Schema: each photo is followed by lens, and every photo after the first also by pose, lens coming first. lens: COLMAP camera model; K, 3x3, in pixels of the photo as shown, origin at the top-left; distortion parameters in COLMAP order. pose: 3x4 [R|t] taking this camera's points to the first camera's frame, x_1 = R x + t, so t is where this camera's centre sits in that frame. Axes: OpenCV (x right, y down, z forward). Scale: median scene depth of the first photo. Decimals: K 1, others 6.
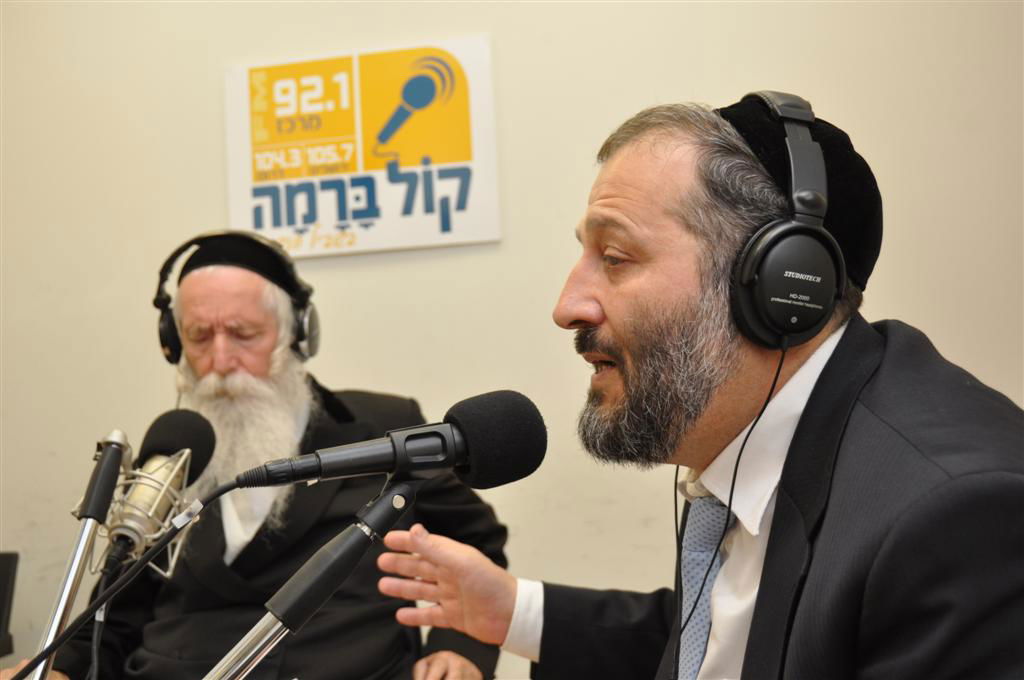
lens RADIAL K [[1179.6, 0, 512.0], [0, 1179.6, 340.0], [0, 0, 1]] dist [0.124325, 0.014917]
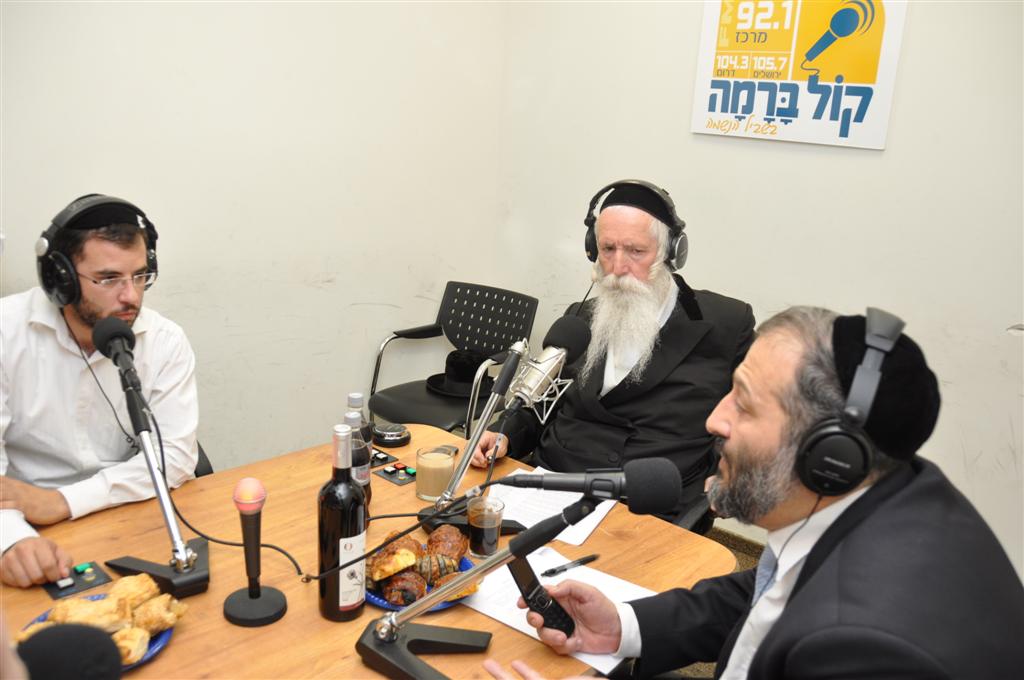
lens RADIAL K [[868.7, 0, 512.0], [0, 868.7, 340.0], [0, 0, 1]] dist [-0.118395, 0.012211]
pose [[0.859688, 0.236342, -0.452856, 0.317430], [-0.082369, 0.939065, 0.333724, -0.486417], [0.504134, -0.249597, 0.826771, -0.041526]]
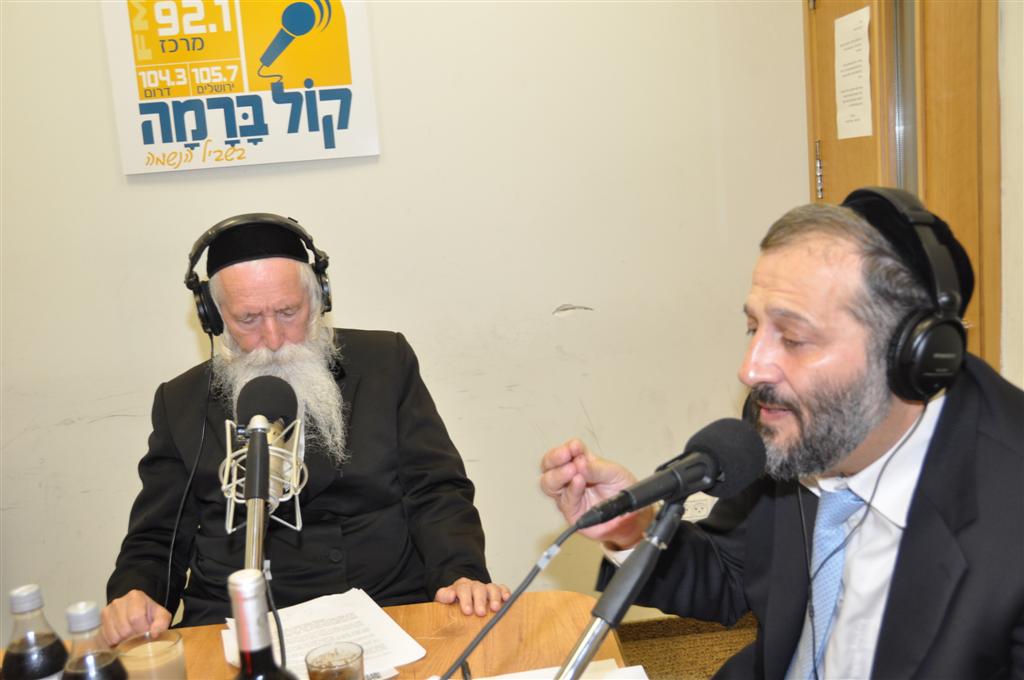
lens RADIAL K [[1011.4, 0, 510.2], [0, 1011.4, 316.5], [0, 0, 1]] dist [-0.008821, 0.018861]
pose [[0.955934, -0.055315, 0.288324, -0.534143], [0.006376, 0.985770, 0.167981, -0.280684], [-0.293513, -0.158740, 0.942683, 0.043353]]
